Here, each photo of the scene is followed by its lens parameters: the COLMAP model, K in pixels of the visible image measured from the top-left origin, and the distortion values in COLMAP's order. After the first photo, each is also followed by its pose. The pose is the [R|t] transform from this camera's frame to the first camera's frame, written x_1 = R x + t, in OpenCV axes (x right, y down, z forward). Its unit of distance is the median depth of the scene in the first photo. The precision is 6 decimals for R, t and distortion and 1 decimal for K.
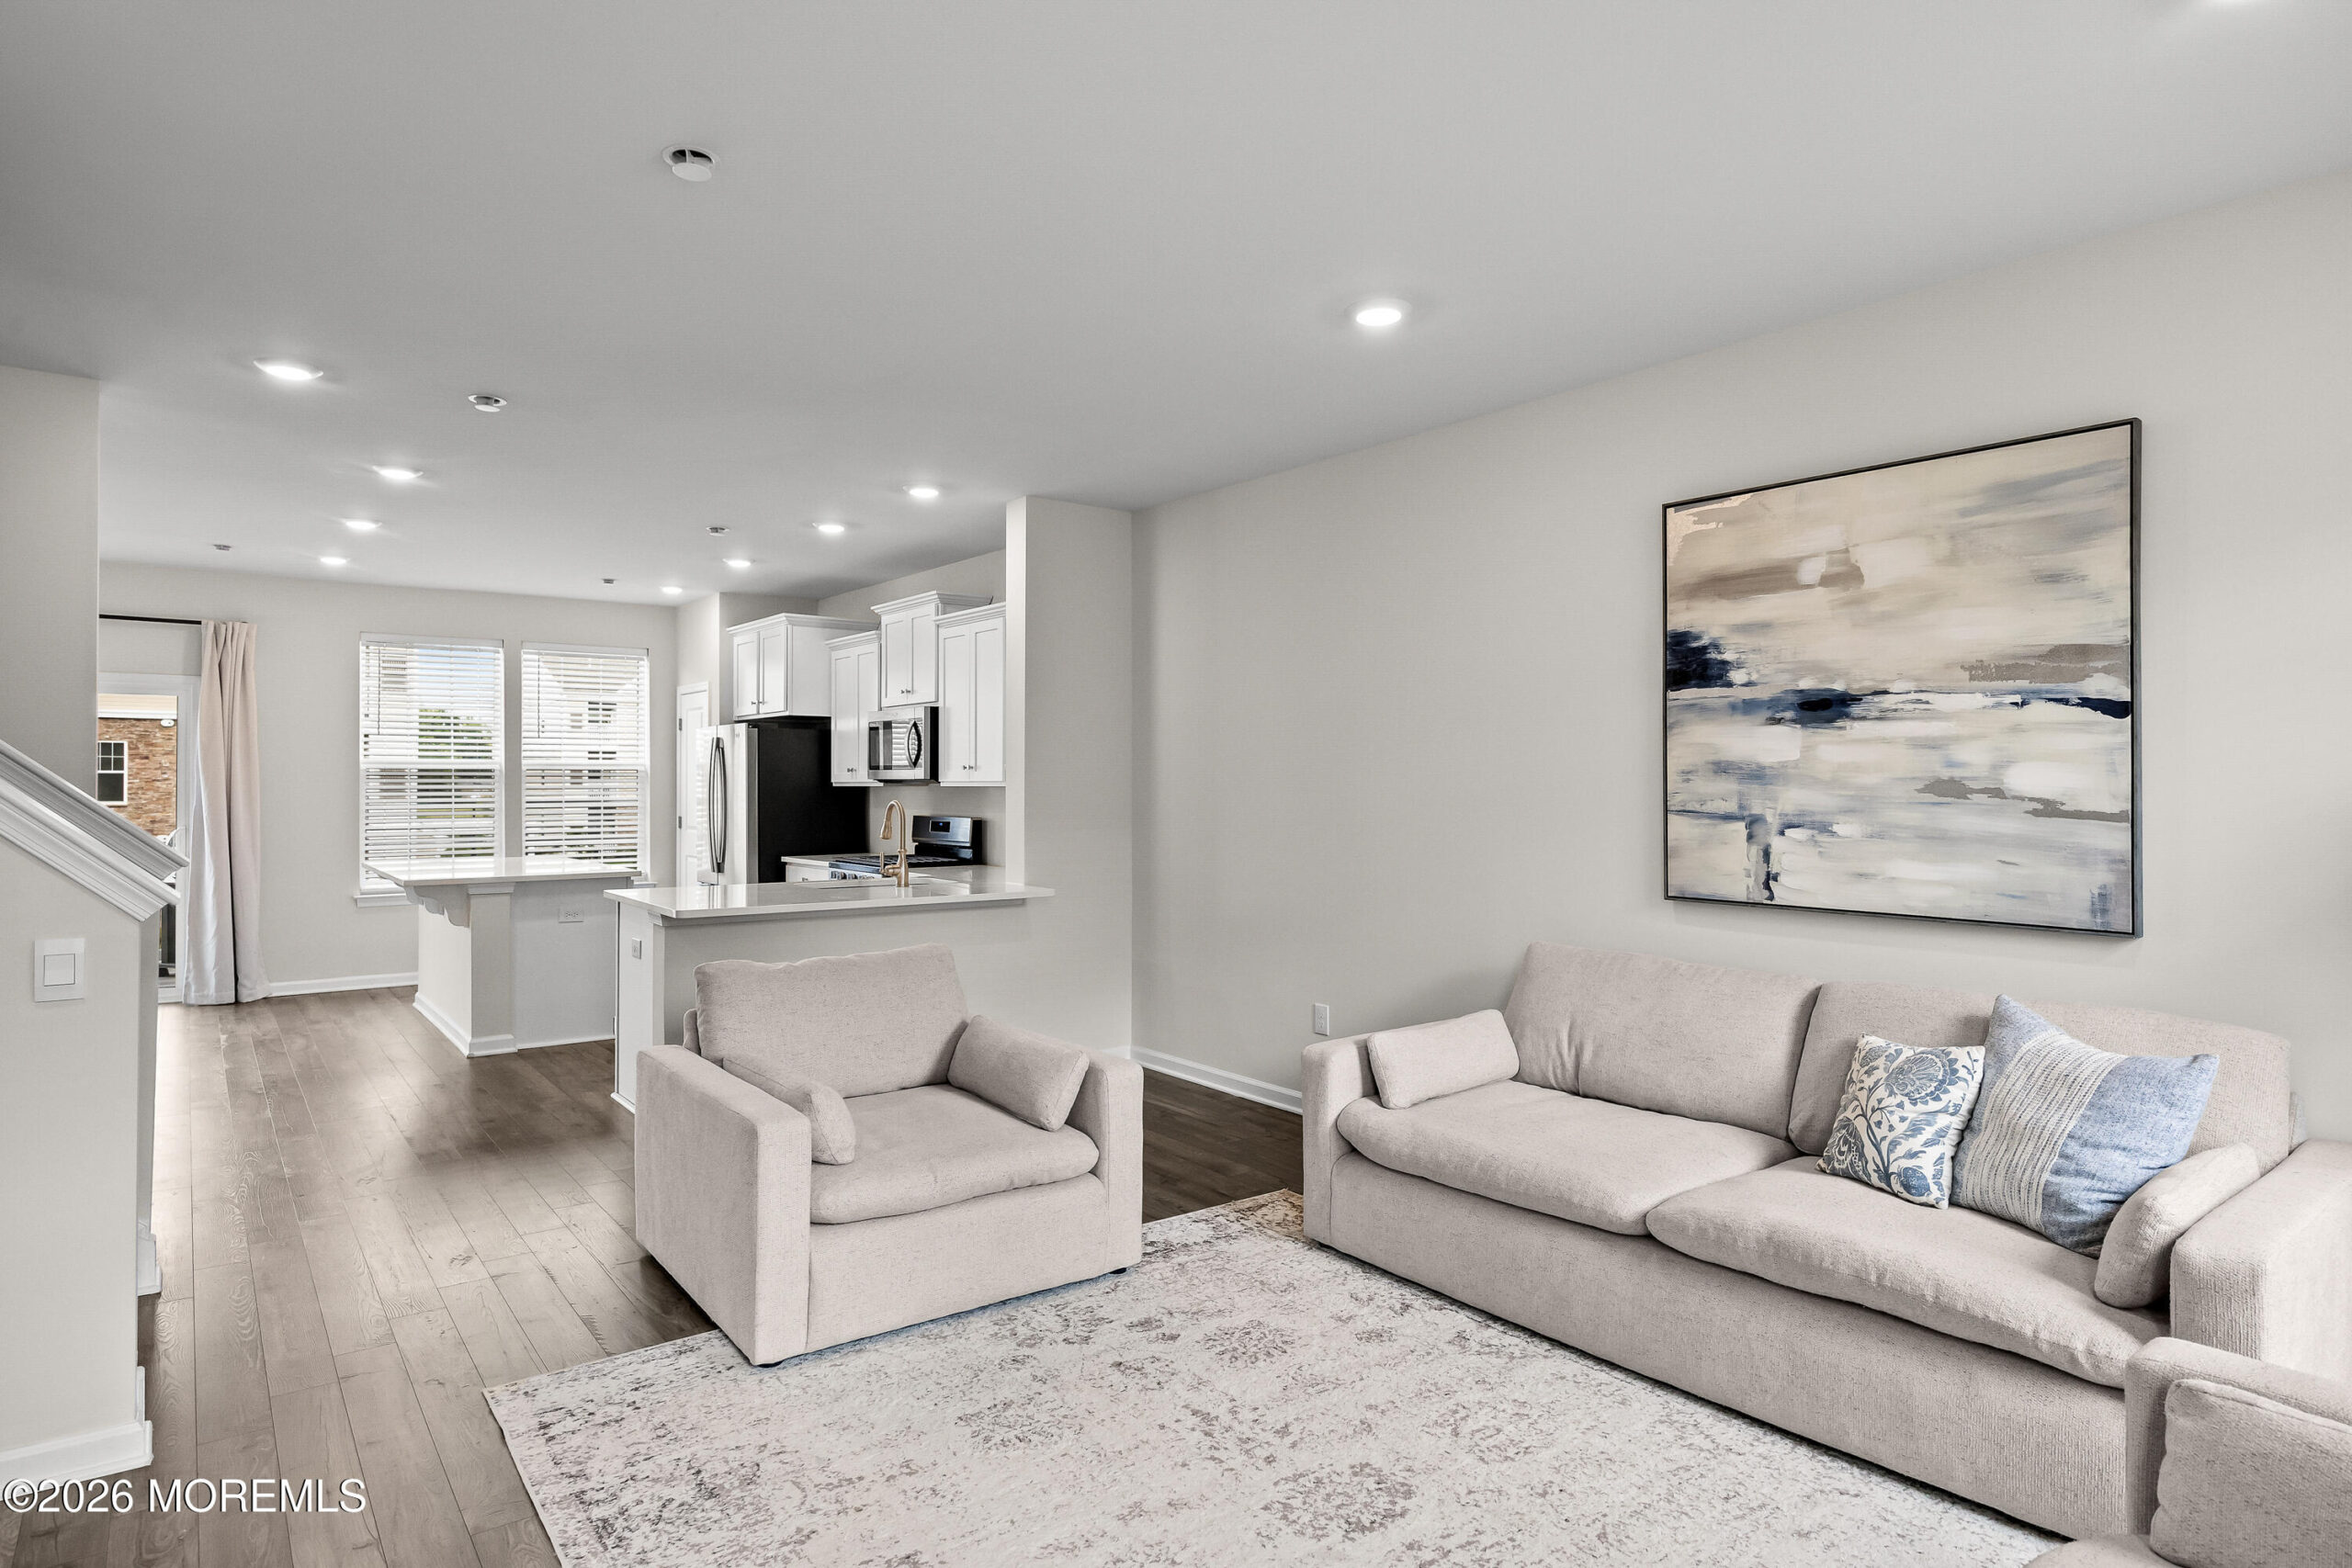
lens RADIAL K [[1284.5, 0, 1176.0], [0, 1284.5, 784.0], [0, 0, 1]] dist [-0.006635, -0.000165]
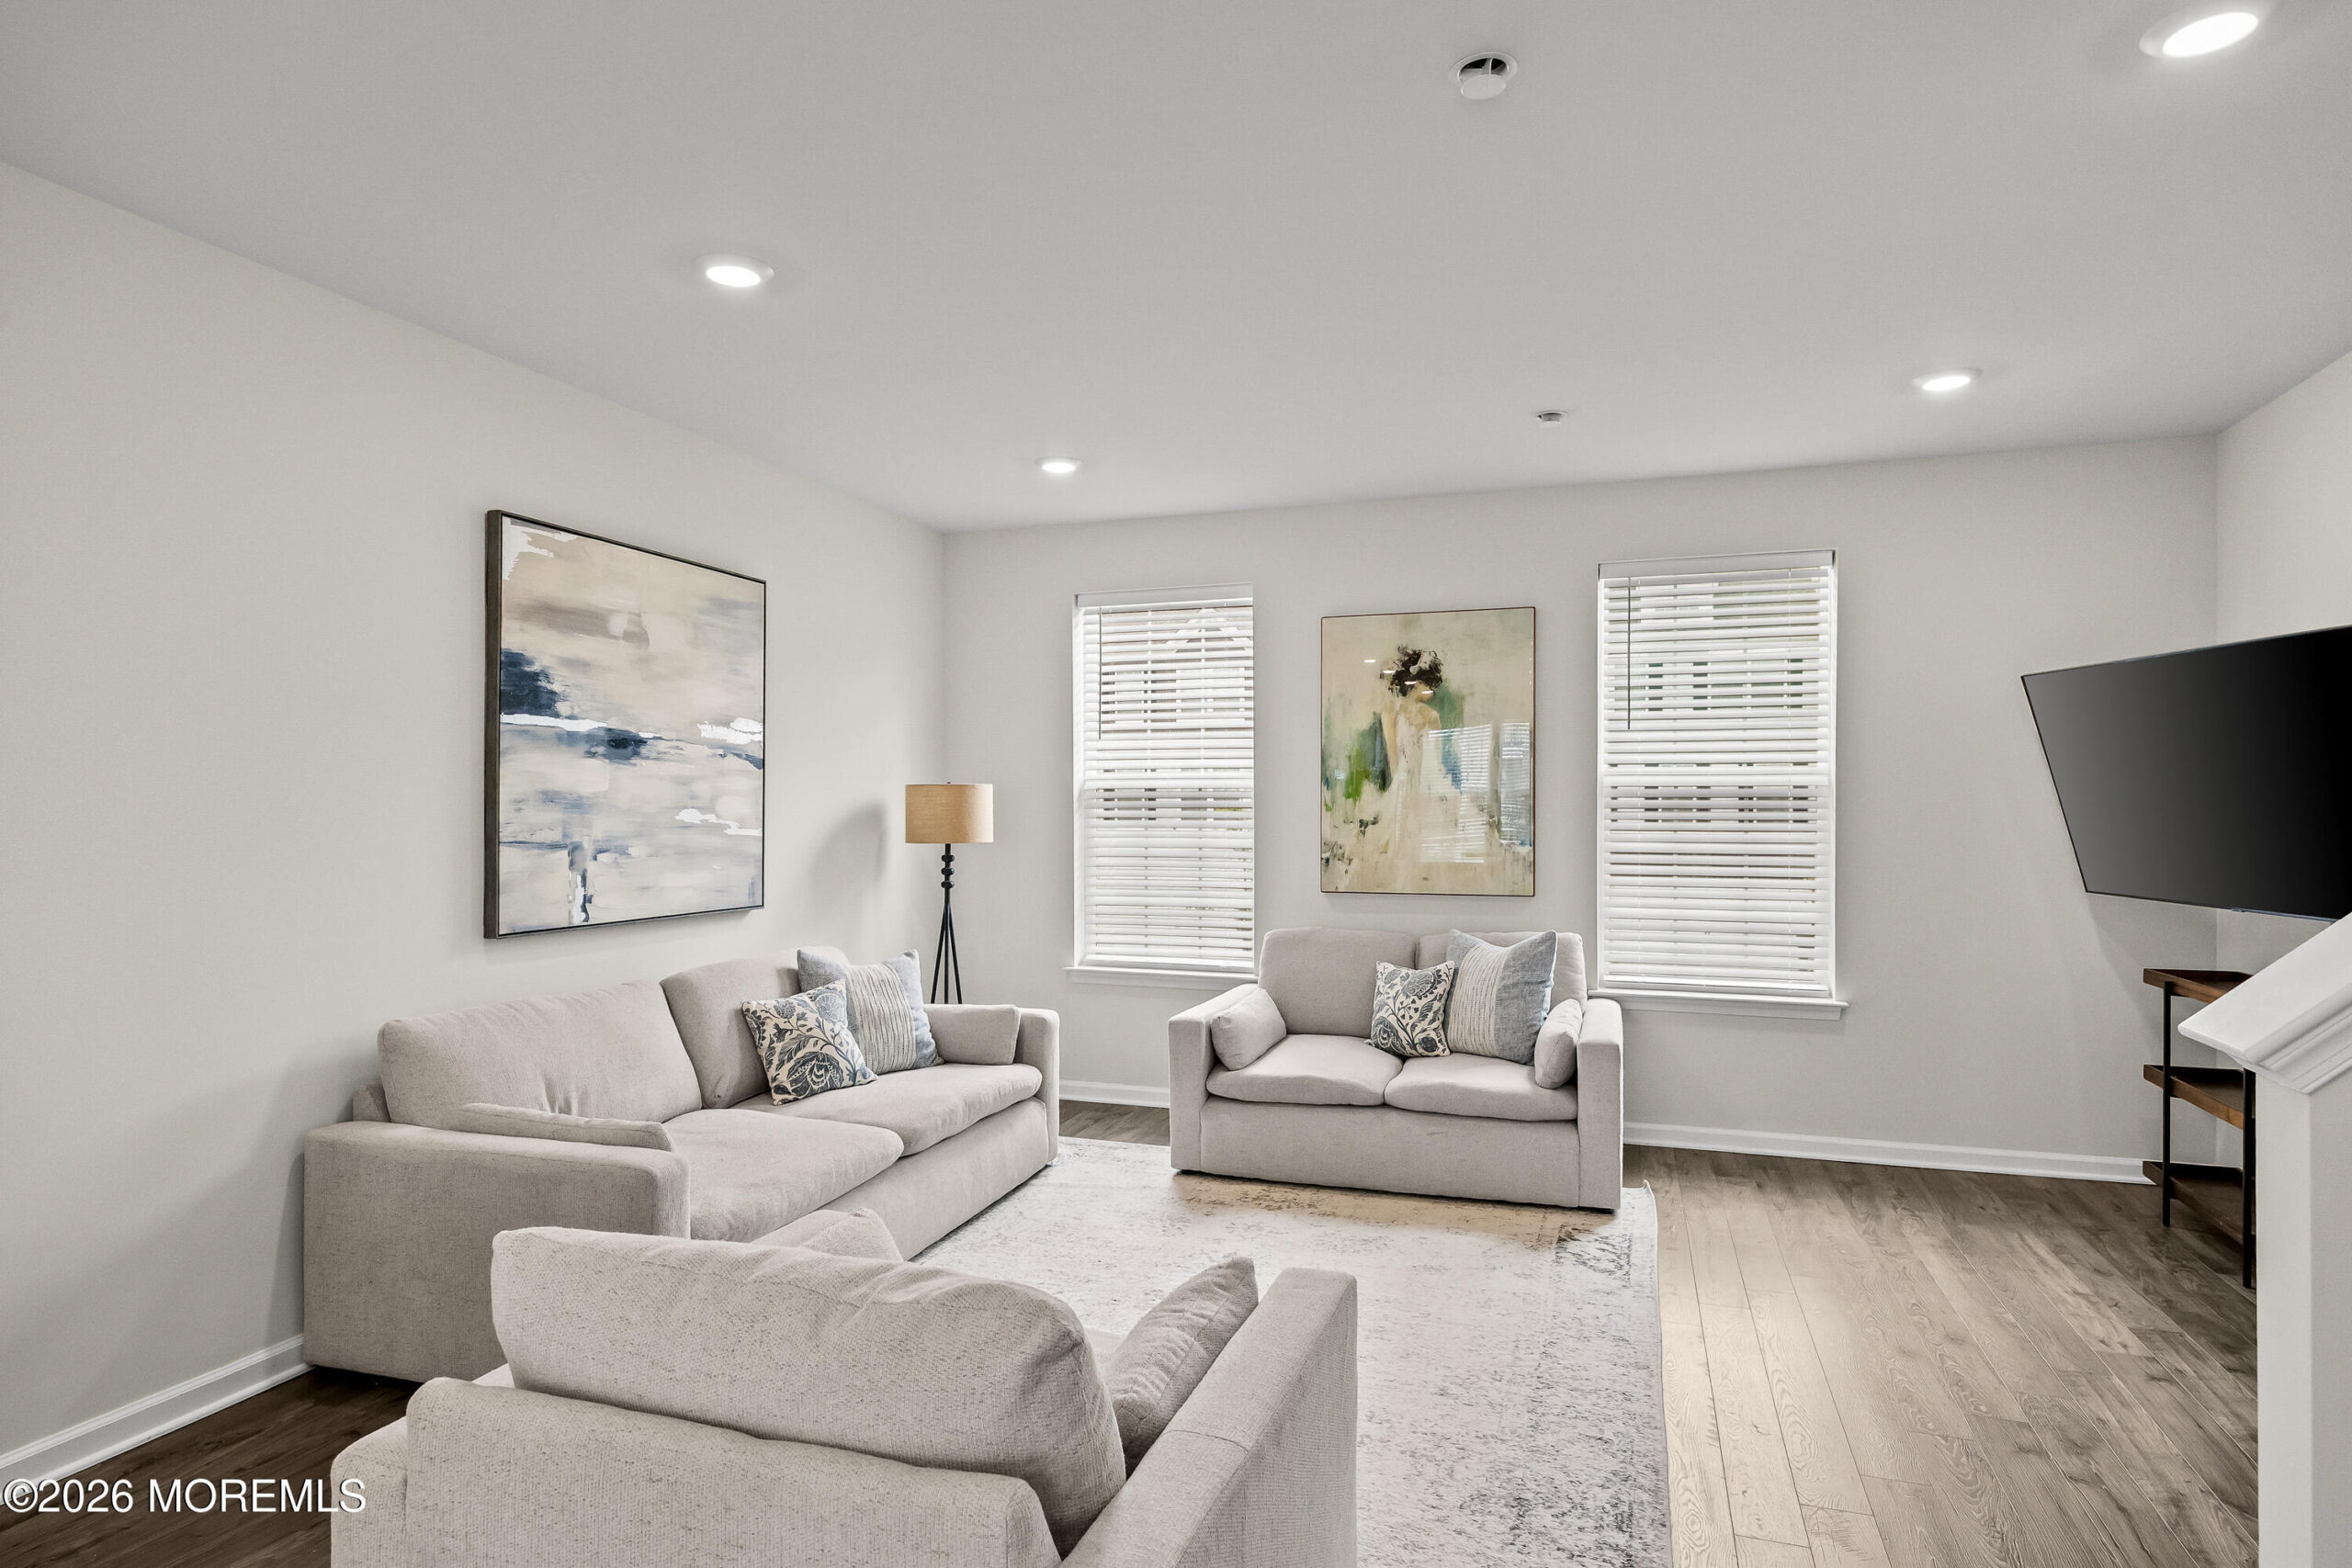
lens RADIAL K [[1281.9, 0, 1172.7], [0, 1281.9, 815.0], [0, 0, 1]] dist [0.003755, 0.000792]
pose [[-0.545117, -0.007861, 0.838323, -0.705319], [-0.000126, 0.999957, 0.009295, -0.008324], [-0.838360, 0.004961, -0.545094, 1.178777]]
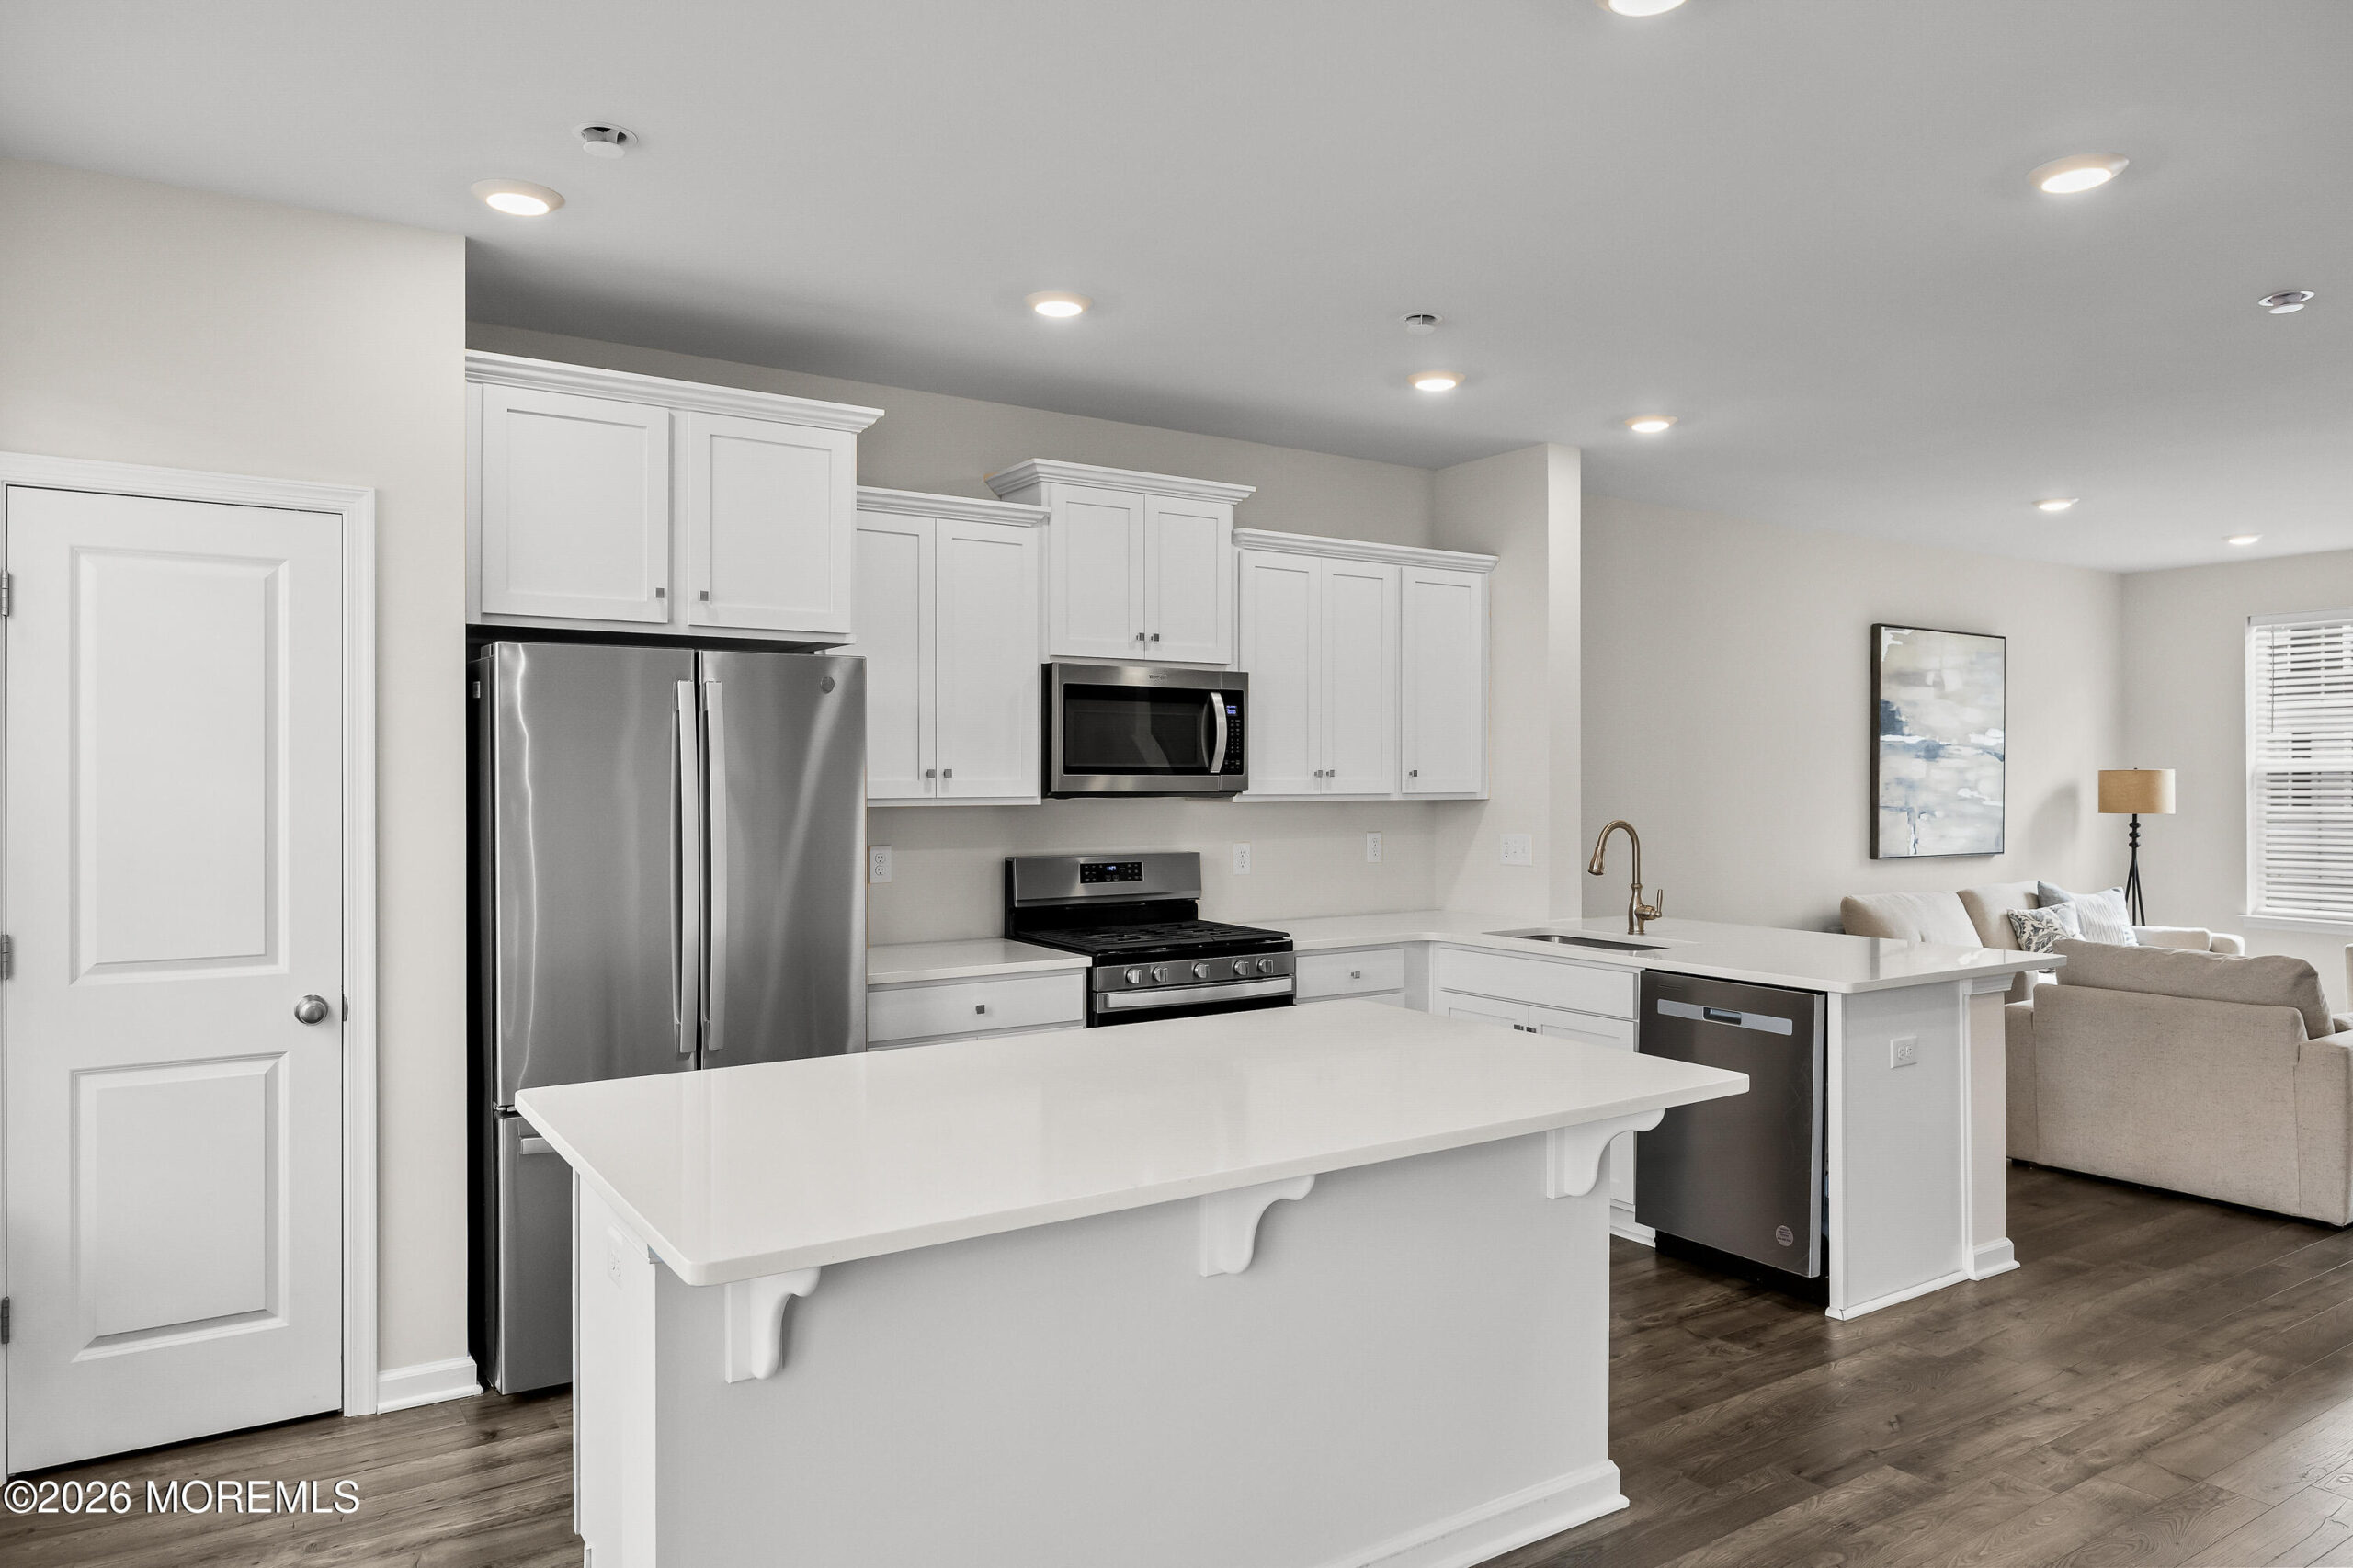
lens RADIAL K [[1497.3, 0, 1176.5], [0, 1497.3, 784.0], [0, 0, 1]] dist [-0.003154, -0.000712]
pose [[0.082575, -0.002813, 0.996581, -1.758652], [0.001908, 0.999995, 0.002665, -0.017012], [-0.996583, 0.001681, 0.082579, 1.882640]]
